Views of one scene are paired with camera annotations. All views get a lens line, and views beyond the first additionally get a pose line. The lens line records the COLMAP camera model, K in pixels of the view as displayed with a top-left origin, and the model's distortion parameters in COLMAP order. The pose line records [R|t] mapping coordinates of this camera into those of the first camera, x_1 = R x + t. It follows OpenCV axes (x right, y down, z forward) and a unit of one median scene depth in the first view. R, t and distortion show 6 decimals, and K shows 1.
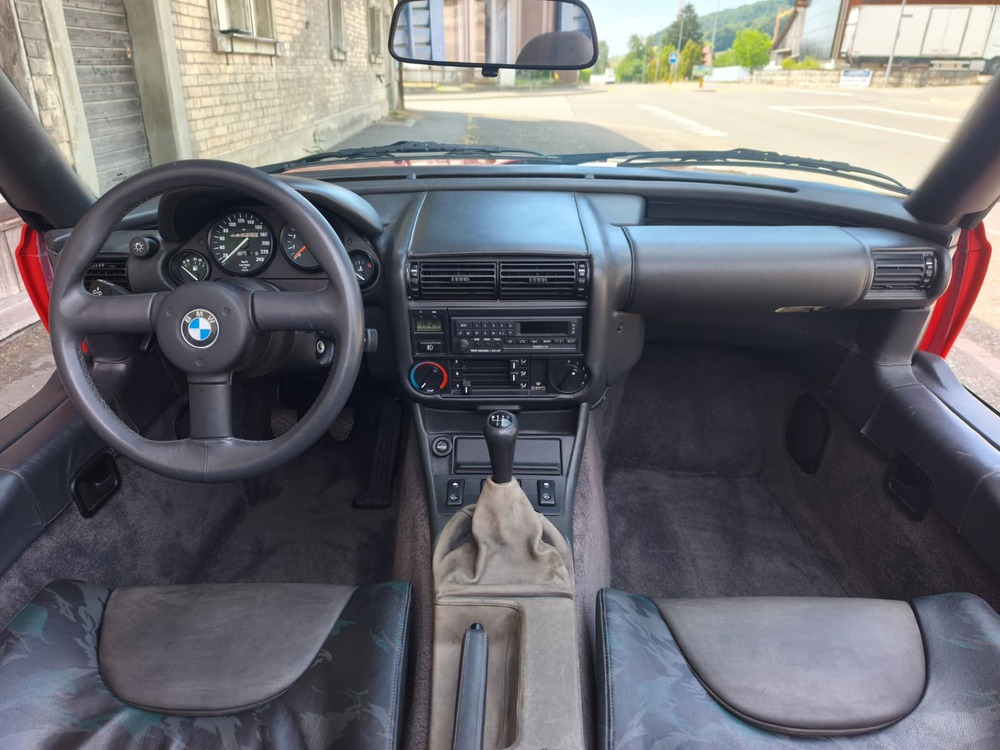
lens RADIAL K [[676.4, 0, 496.8], [0, 676.4, 374.0], [0, 0, 1]] dist [0.029136, -0.031087]
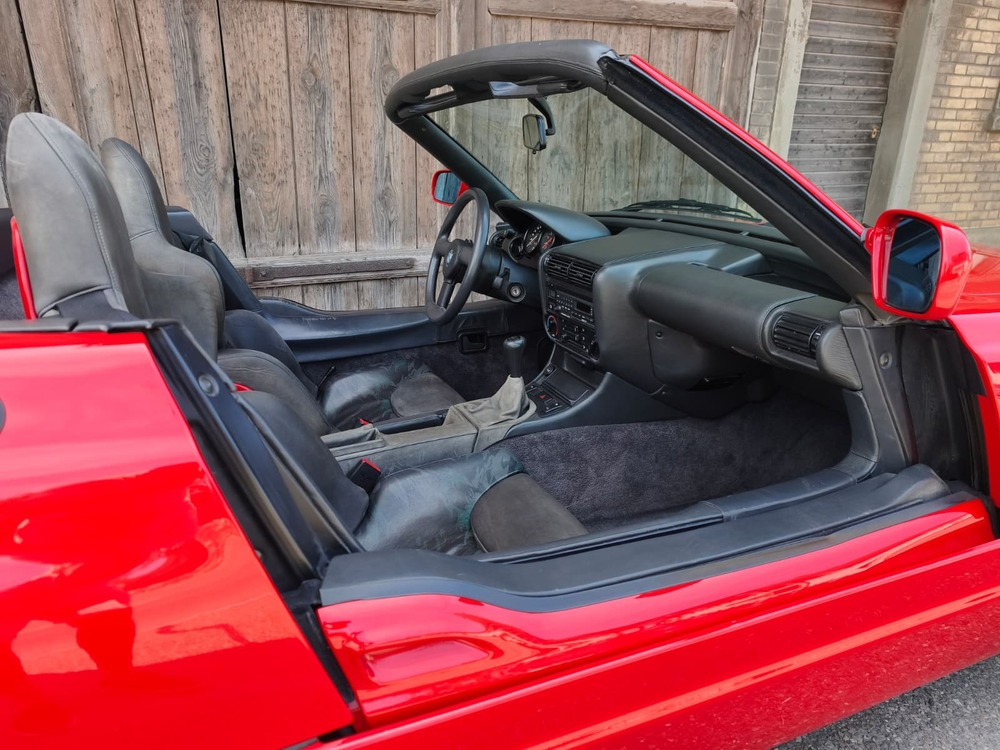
lens RADIAL K [[676.4, 0, 496.9], [0, 676.4, 374.6], [0, 0, 1]] dist [0.029136, -0.031087]
pose [[0.385606, 0.298067, -0.873192, 0.351382], [-0.380515, 0.913526, 0.143798, -0.018876], [0.840546, 0.276813, 0.465680, 0.033848]]
